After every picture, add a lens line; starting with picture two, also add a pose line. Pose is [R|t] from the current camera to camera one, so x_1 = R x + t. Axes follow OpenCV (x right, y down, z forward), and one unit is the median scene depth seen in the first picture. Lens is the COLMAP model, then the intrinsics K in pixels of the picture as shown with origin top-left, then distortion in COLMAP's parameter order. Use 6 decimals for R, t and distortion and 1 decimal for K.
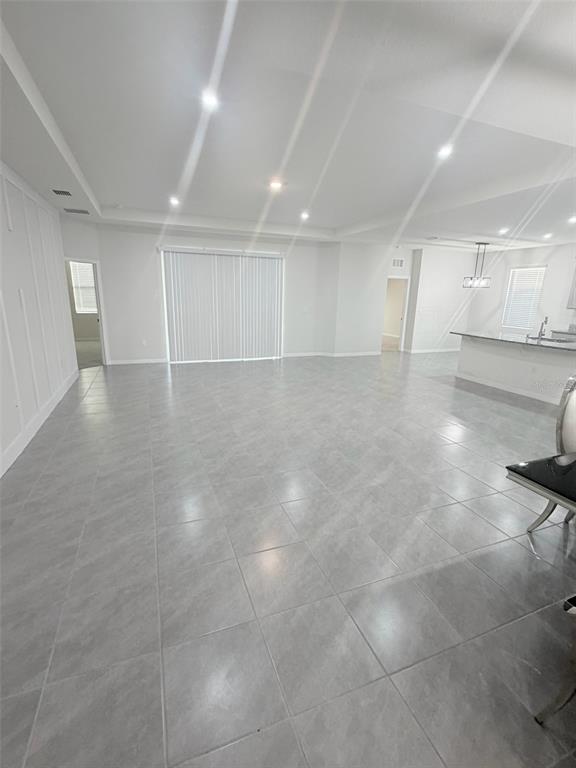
lens RADIAL K [[352.8, 0, 288.0], [0, 352.8, 384.0], [0, 0, 1]] dist [-0.004158, -0.000456]
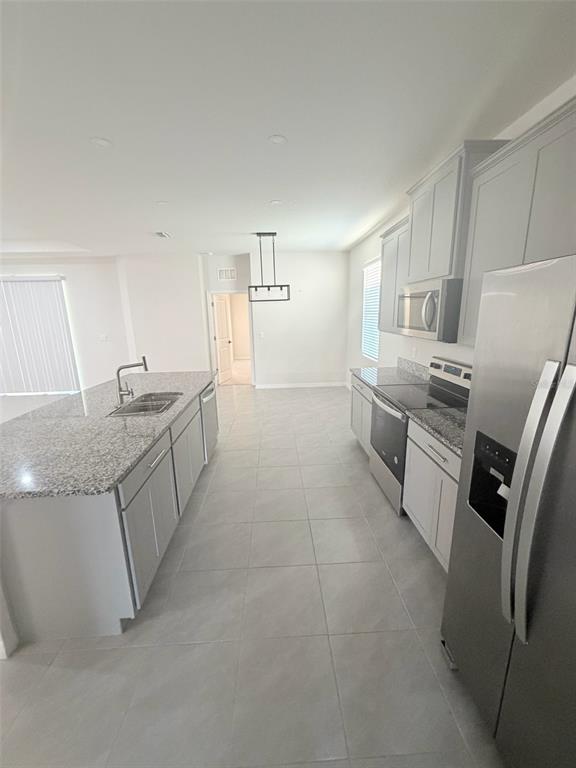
lens RADIAL K [[308.9, 0, 288.0], [0, 308.9, 384.0], [0, 0, 1]] dist [0.000756, -0.000087]
pose [[0.947261, 0.029953, -0.319060, 0.850654], [-0.037869, 0.999109, -0.018636, -0.118898], [0.318218, 0.029735, 0.947551, 0.515228]]
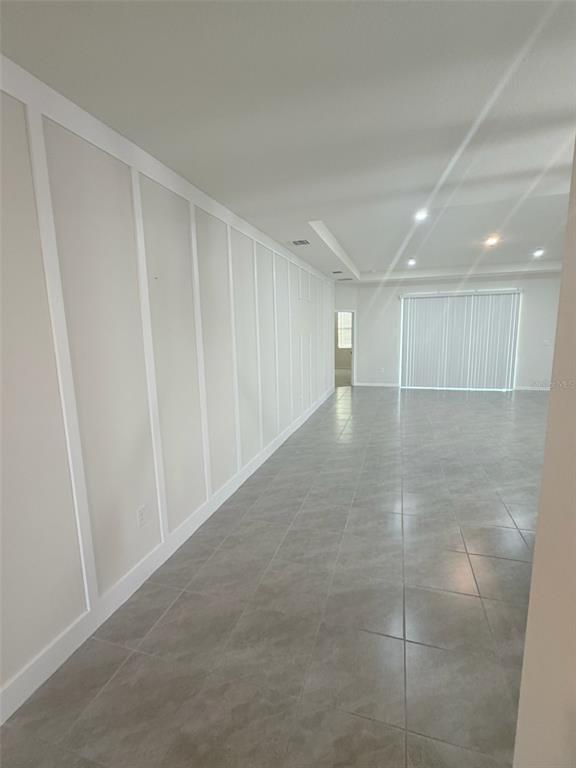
lens RADIAL K [[352.8, 0, 288.0], [0, 352.8, 384.0], [0, 0, 1]] dist [-0.004158, -0.000456]
pose [[0.777913, 0.055633, -0.625905, 0.129084], [-0.115565, 0.991749, -0.055481, 0.042830], [0.617654, 0.115492, 0.777924, -0.196184]]
